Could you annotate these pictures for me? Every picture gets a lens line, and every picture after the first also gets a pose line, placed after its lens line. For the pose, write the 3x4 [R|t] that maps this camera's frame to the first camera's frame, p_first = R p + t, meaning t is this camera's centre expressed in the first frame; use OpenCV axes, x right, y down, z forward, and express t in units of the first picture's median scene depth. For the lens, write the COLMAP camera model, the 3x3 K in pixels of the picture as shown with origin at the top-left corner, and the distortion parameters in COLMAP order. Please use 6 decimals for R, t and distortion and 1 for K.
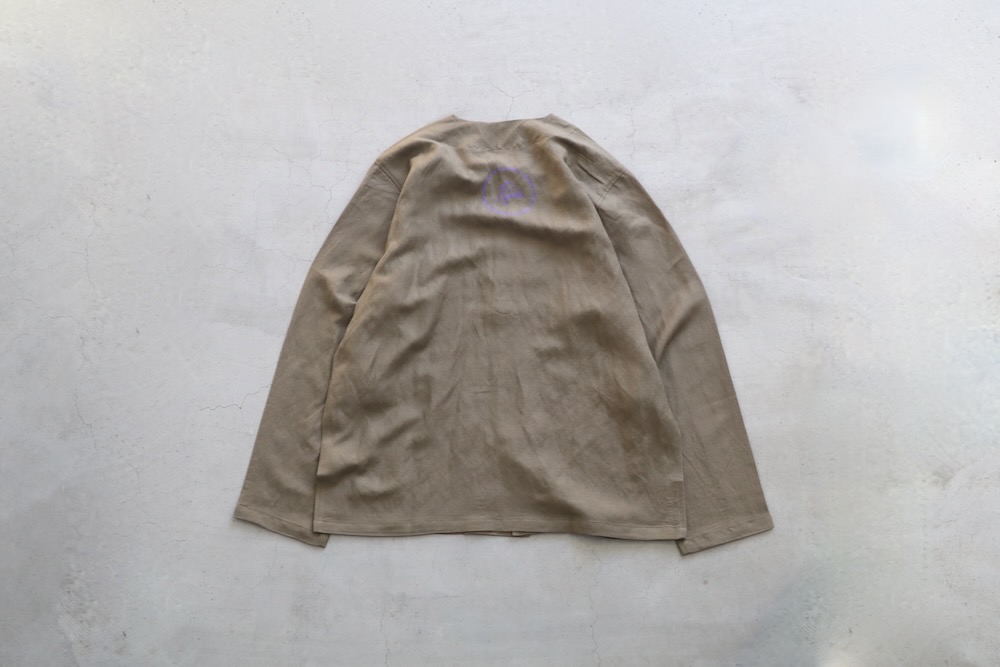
lens RADIAL K [[1118.5, 0, 501.9], [0, 1118.5, 297.6], [0, 0, 1]] dist [-0.058687, 0.000000]
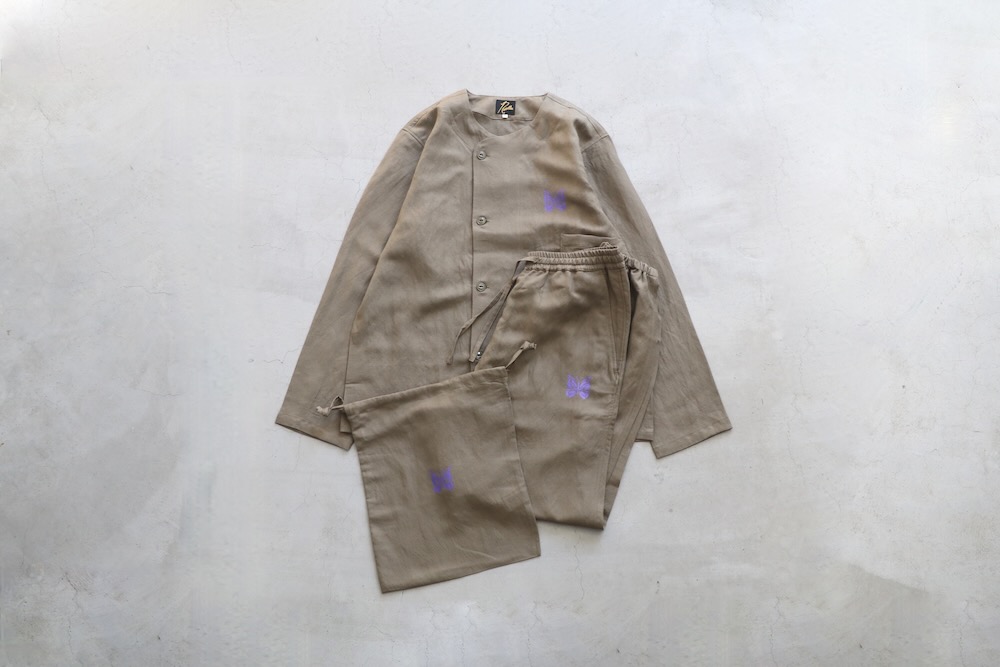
lens RADIAL K [[1118.5, 0, 498.6], [0, 1118.5, 309.8], [0, 0, 1]] dist [-0.058687, 0.000000]
pose [[0.999961, 0.006571, -0.005920, 0.004223], [-0.006761, 0.999443, -0.032675, 0.079404], [0.005702, 0.032714, 0.999449, -0.196123]]
